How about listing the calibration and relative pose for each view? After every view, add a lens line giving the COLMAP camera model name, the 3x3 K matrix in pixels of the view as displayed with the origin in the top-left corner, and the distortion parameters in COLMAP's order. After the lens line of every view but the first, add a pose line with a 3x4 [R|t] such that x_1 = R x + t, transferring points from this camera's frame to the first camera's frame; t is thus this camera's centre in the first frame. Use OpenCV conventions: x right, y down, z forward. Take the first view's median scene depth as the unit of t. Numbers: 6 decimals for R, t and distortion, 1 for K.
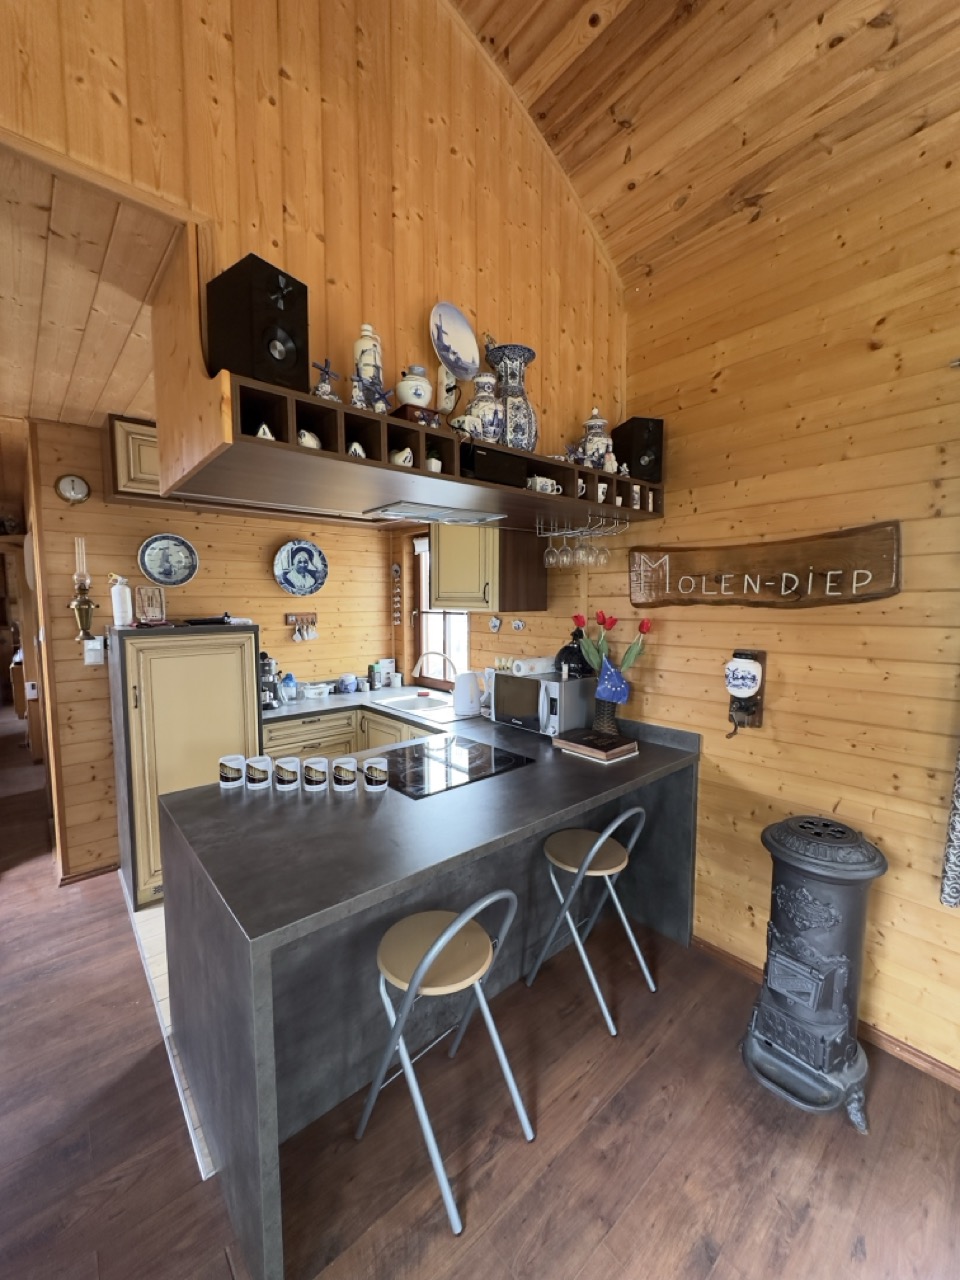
lens RADIAL K [[508.1, 0, 482.5], [0, 508.1, 641.2], [0, 0, 1]] dist [-0.006969, -0.000027]
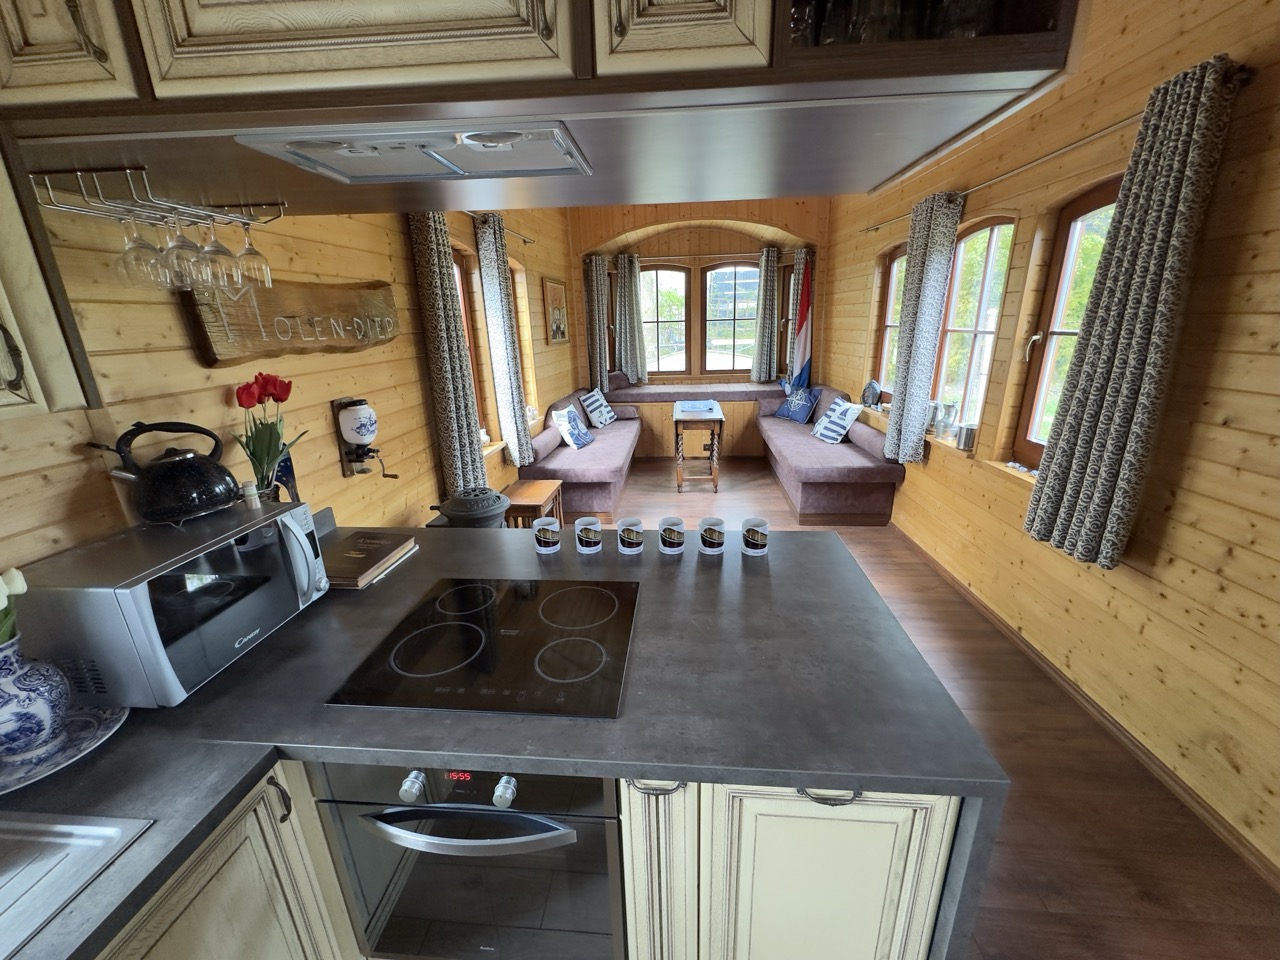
lens RADIAL K [[508.1, 0, 642.1], [0, 508.1, 480.1], [0, 0, 1]] dist [-0.006969, -0.000027]
pose [[-0.699151, -0.194264, 0.688077, -0.559152], [0.085128, 0.932916, 0.349887, -0.122106], [-0.709888, 0.303198, -0.635712, 1.202123]]
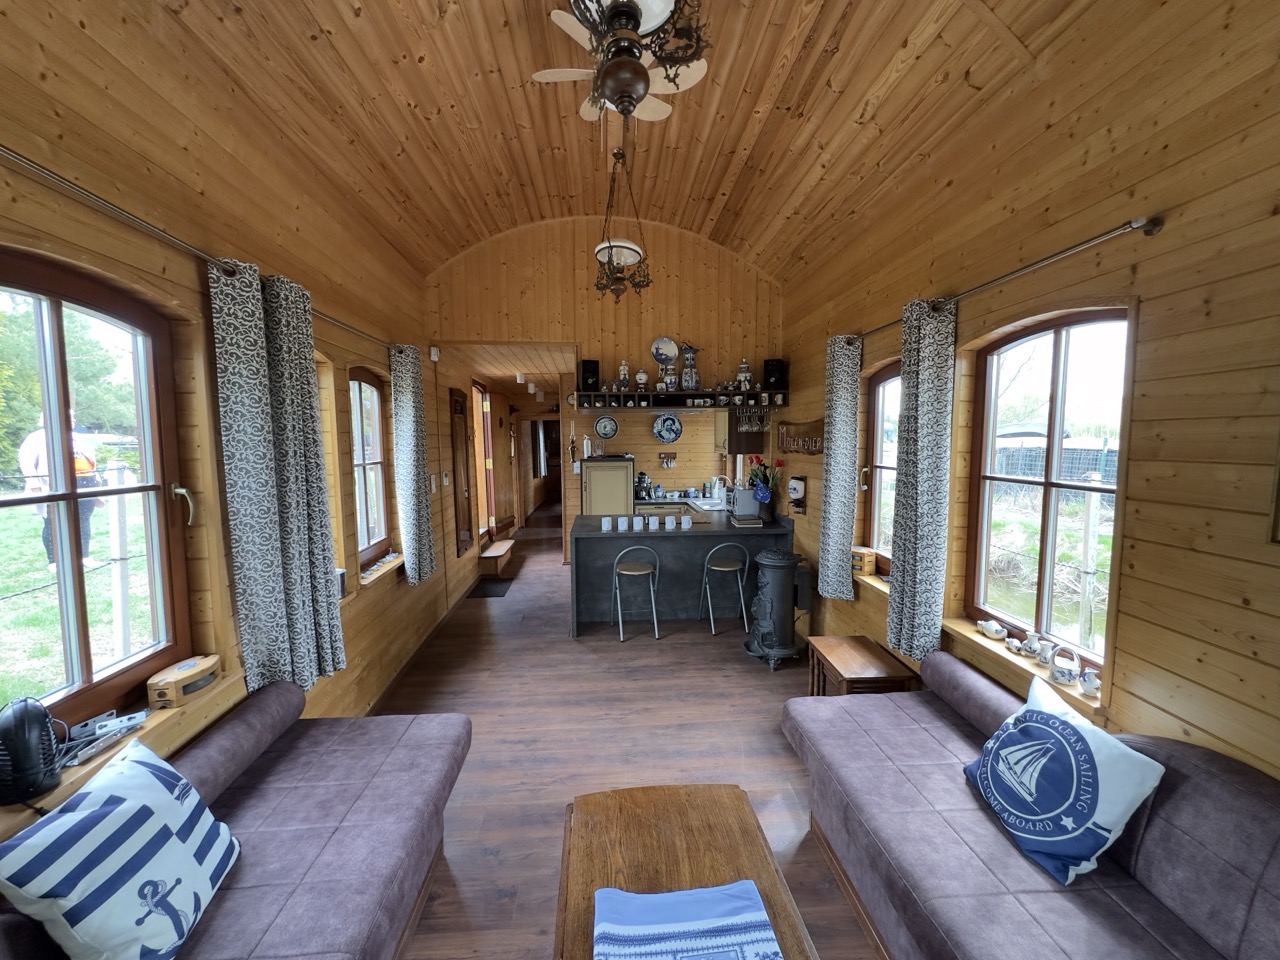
lens RADIAL K [[508.1, 0, 640.5], [0, 508.1, 479.9], [0, 0, 1]] dist [-0.006969, -0.000027]
pose [[0.799434, 0.048662, -0.598780, 1.127937], [-0.047116, 0.998723, 0.018260, 0.024894], [0.598904, 0.013614, 0.800705, -0.909191]]
